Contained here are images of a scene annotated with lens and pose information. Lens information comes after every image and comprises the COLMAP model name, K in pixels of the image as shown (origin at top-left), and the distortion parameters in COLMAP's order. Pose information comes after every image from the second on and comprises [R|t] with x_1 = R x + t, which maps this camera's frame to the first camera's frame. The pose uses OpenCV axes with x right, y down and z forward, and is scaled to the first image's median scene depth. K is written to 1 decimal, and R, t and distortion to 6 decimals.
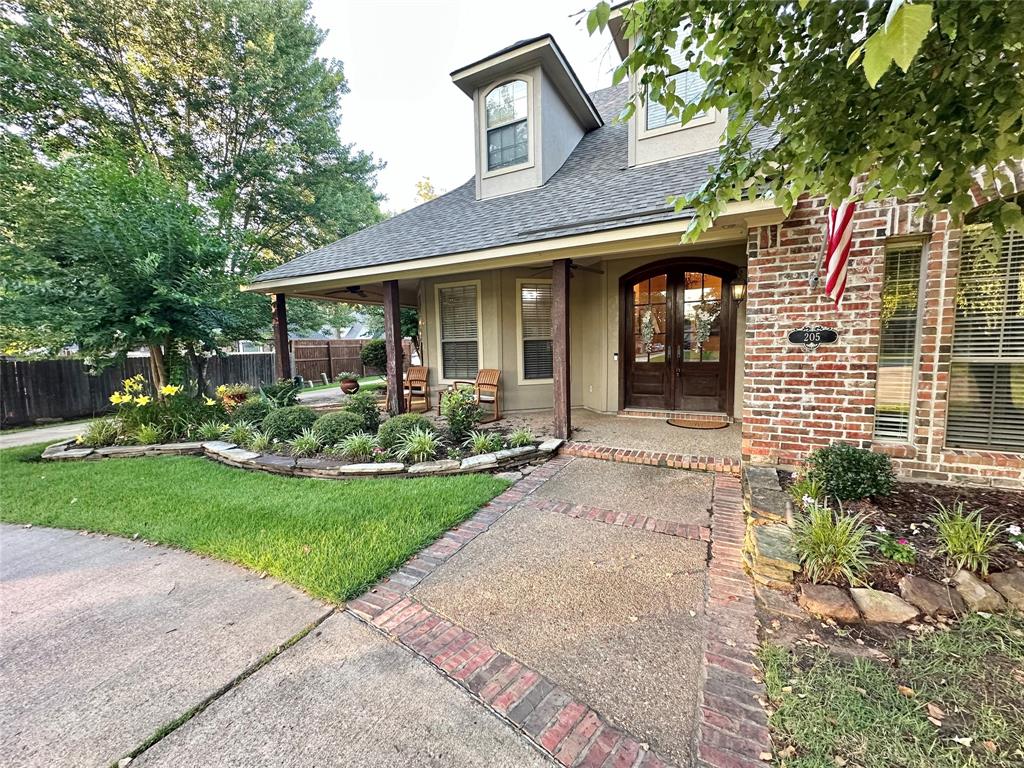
lens RADIAL K [[407.4, 0, 512.0], [0, 407.4, 384.0], [0, 0, 1]] dist [-0.002296, -0.000551]
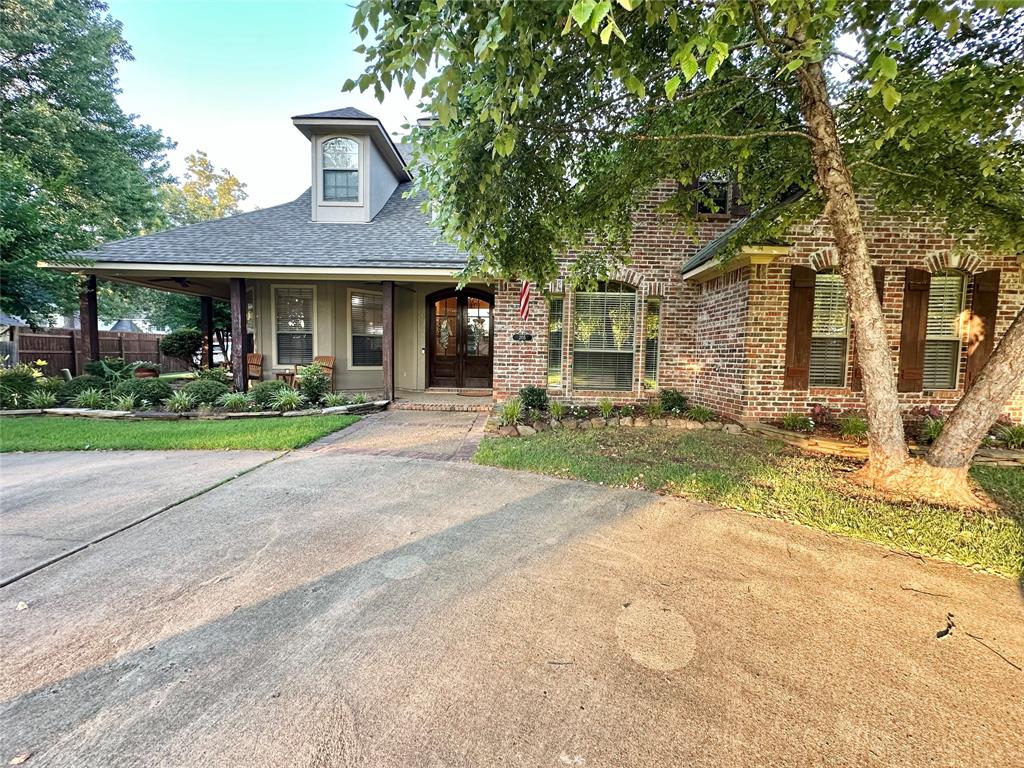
lens RADIAL K [[407.4, 0, 512.0], [0, 407.4, 384.0], [0, 0, 1]] dist [-0.002296, -0.000551]
pose [[0.887394, 0.009081, 0.460923, -0.125509], [0.004496, 0.999588, -0.028350, 0.091730], [-0.460990, 0.027230, 0.886987, -0.405336]]
